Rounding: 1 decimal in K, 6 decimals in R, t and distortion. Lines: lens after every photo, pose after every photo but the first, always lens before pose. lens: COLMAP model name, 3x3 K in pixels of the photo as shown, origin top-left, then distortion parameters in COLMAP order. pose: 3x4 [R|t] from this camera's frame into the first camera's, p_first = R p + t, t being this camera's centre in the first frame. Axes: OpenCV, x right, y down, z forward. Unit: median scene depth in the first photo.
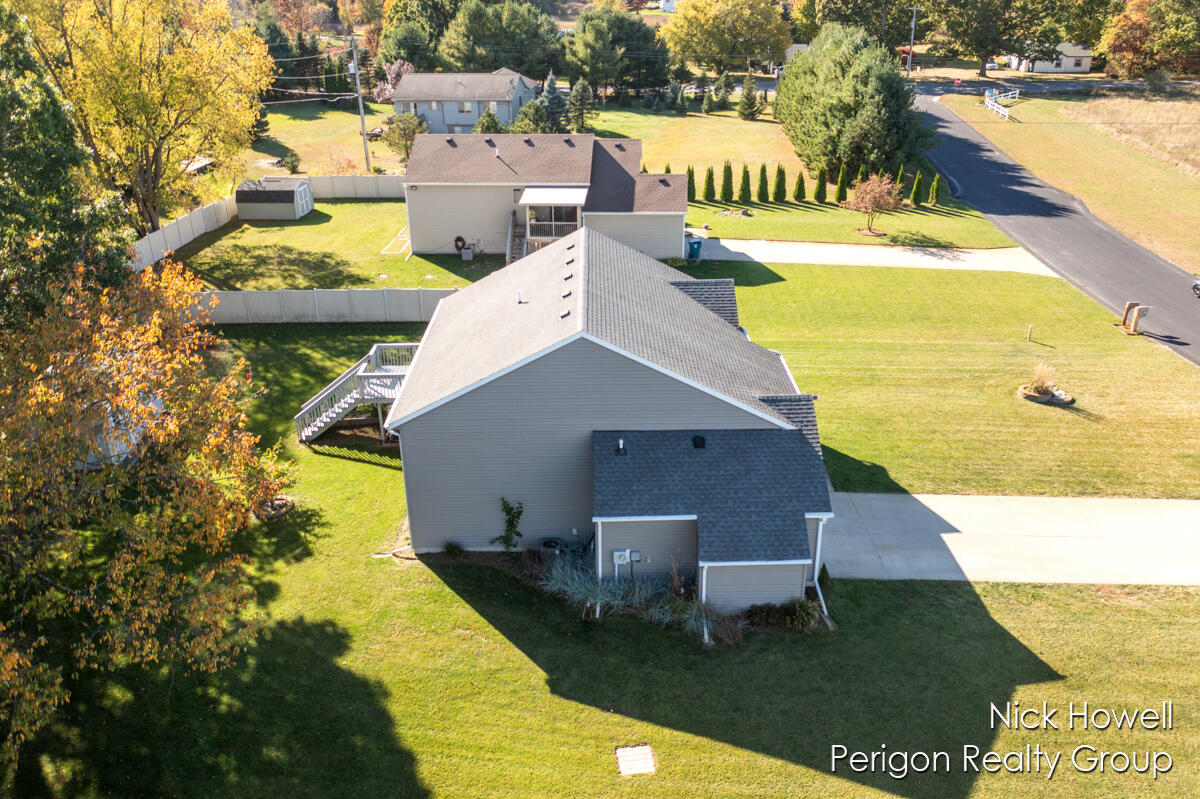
lens RADIAL K [[944.8, 0, 600.0], [0, 944.8, 399.5], [0, 0, 1]] dist [0.005728, -0.000586]
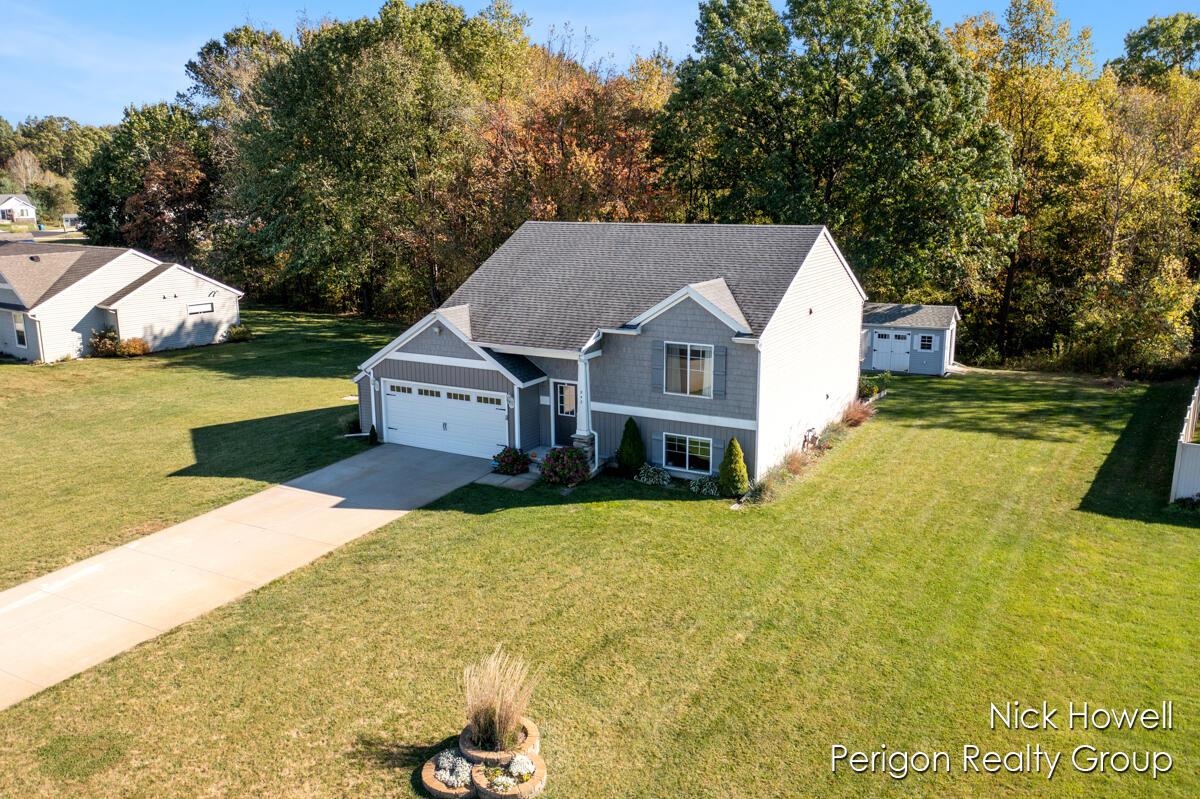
lens RADIAL K [[944.8, 0, 600.0], [0, 944.8, 399.5], [0, 0, 1]] dist [0.005728, -0.000586]
pose [[-0.493839, 0.210684, -0.843644, 0.887659], [-0.340868, 0.845648, 0.410717, -0.359368], [0.799957, 0.490399, -0.345799, 1.311480]]
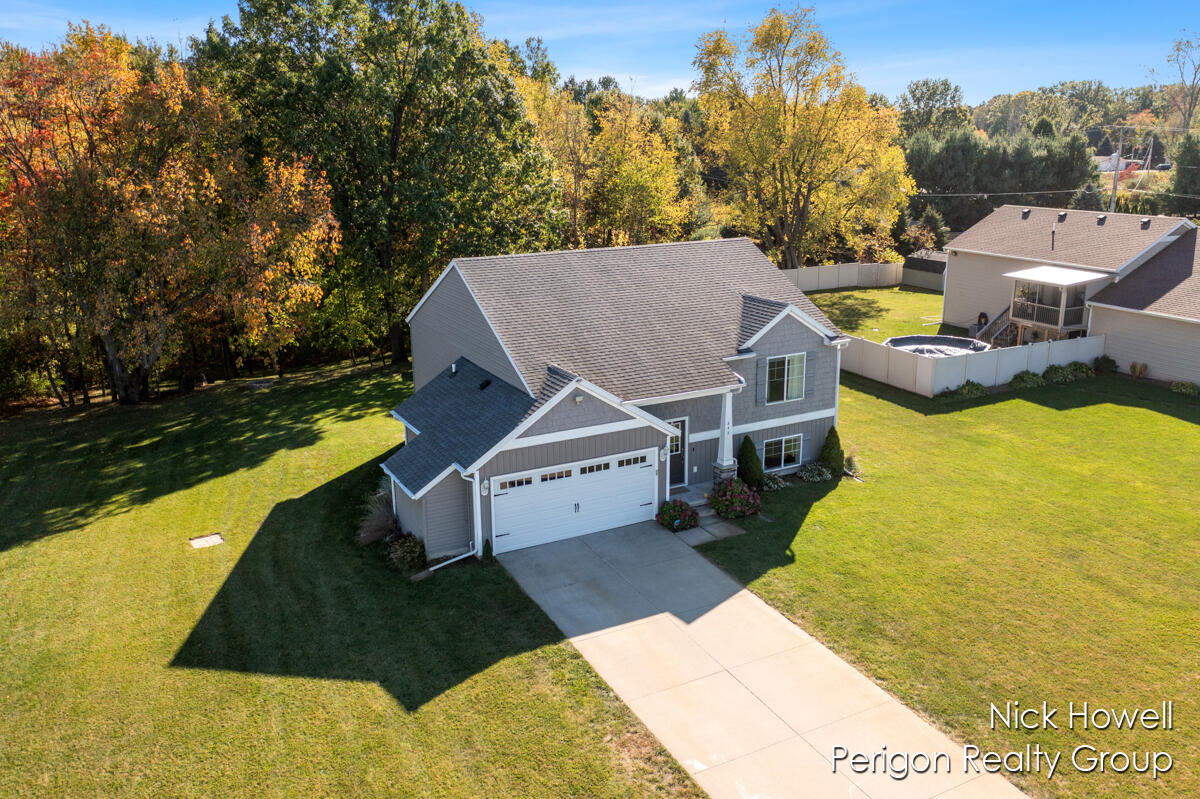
lens RADIAL K [[944.8, 0, 600.0], [0, 944.8, 399.5], [0, 0, 1]] dist [0.005728, -0.000586]
pose [[0.470835, 0.244706, -0.847604, 0.844768], [-0.356114, 0.931728, 0.071176, -0.049281], [0.807154, 0.268332, 0.525834, 0.447814]]
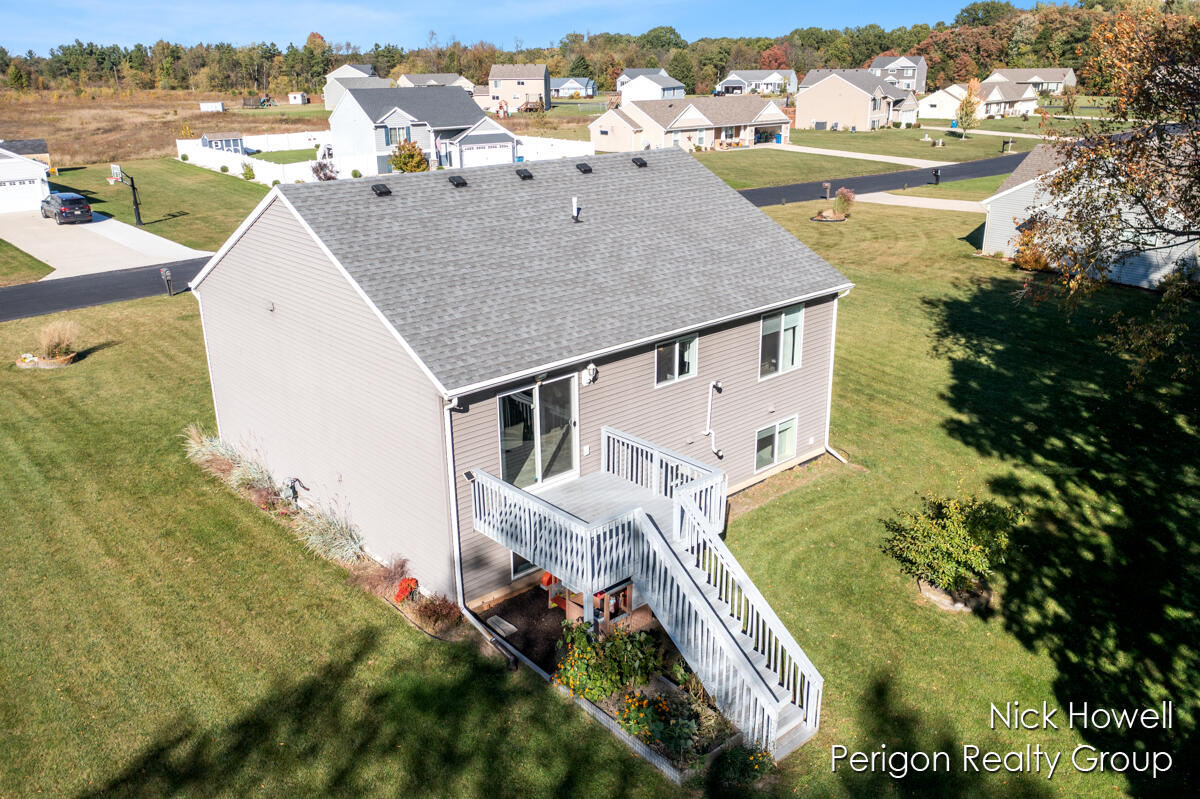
lens RADIAL K [[944.8, 0, 600.0], [0, 944.8, 399.5], [0, 0, 1]] dist [0.005728, -0.000586]
pose [[-0.658092, -0.230982, 0.716633, -0.551147], [0.330849, 0.766263, 0.550800, -0.334546], [-0.676354, 0.599574, -0.427851, 1.252837]]
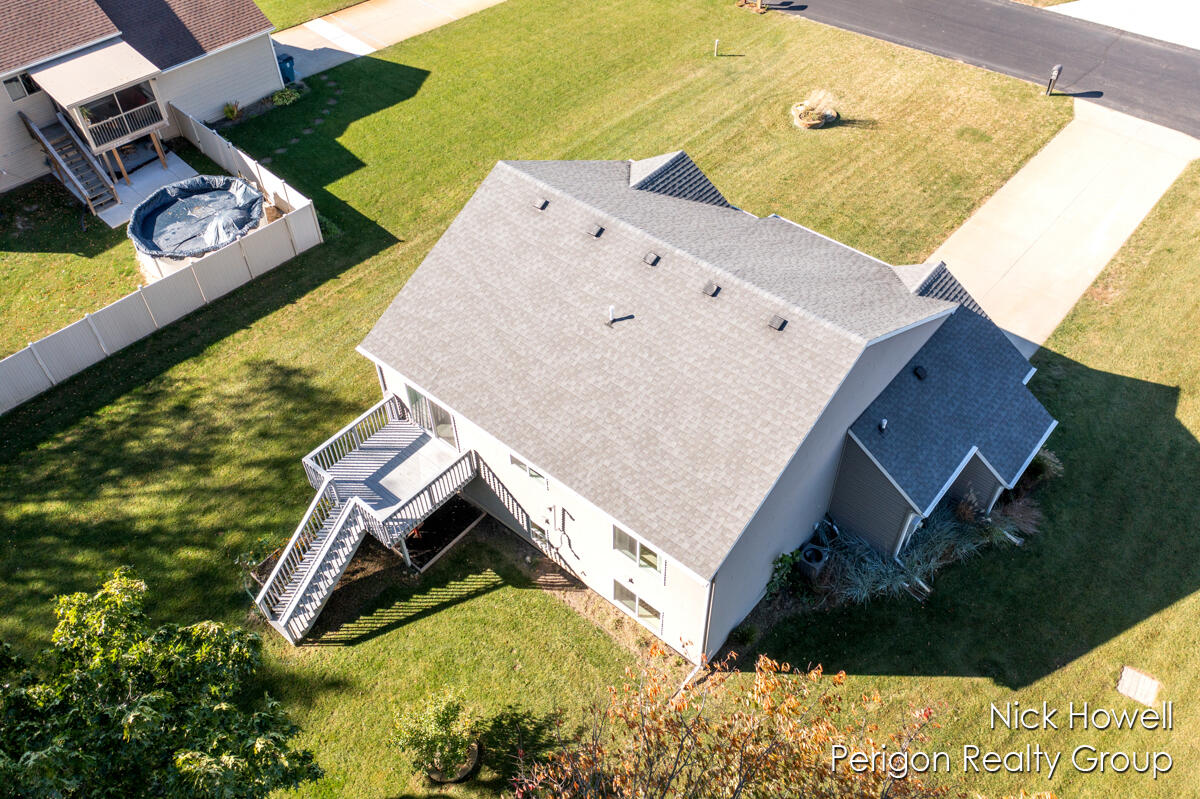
lens RADIAL K [[944.8, 0, 600.0], [0, 944.8, 399.5], [0, 0, 1]] dist [0.005728, -0.000586]
pose [[0.655972, -0.548791, 0.518198, -0.465090], [0.324073, 0.824827, 0.463289, -0.363585], [-0.681673, -0.135970, 0.718912, 0.443683]]
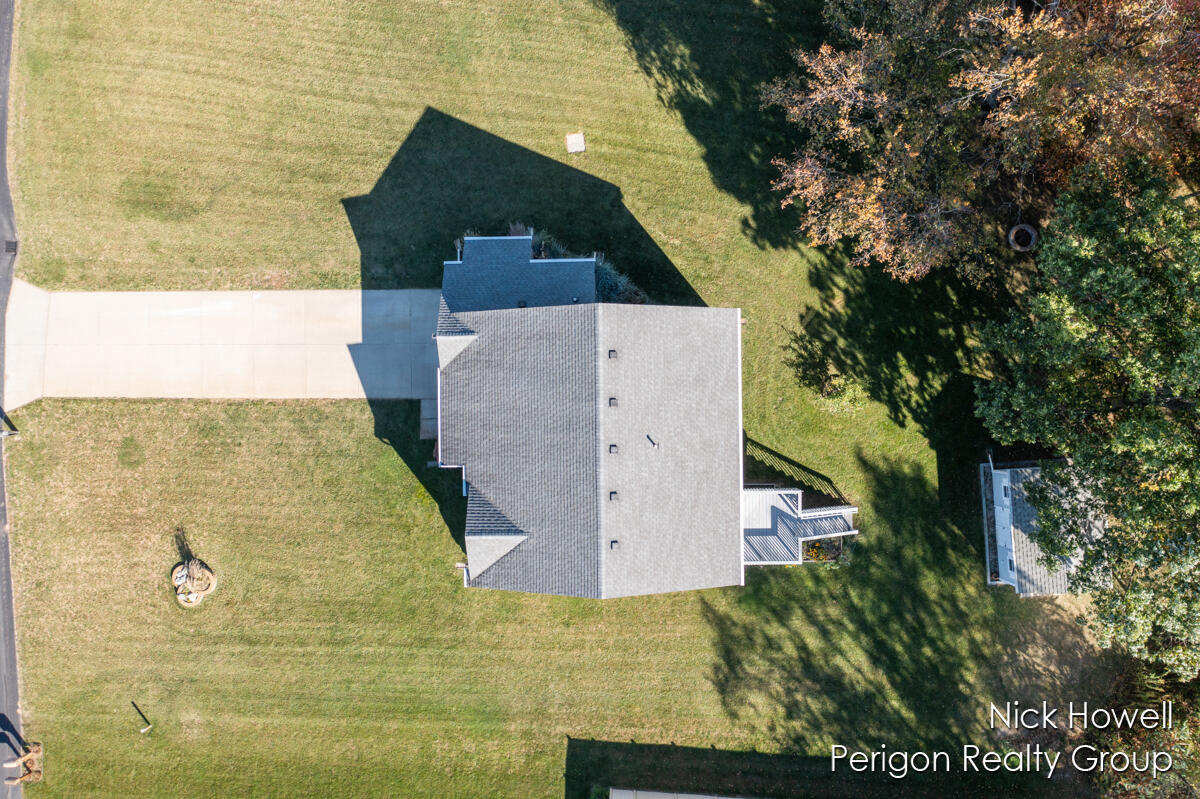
lens RADIAL K [[944.8, 0, 600.0], [0, 944.8, 399.5], [0, 0, 1]] dist [0.005728, -0.000586]
pose [[-0.998761, 0.000052, 0.049754, -0.072277], [0.045196, -0.417186, 0.907697, -1.069569], [0.020804, 0.908821, 0.416667, 0.421953]]
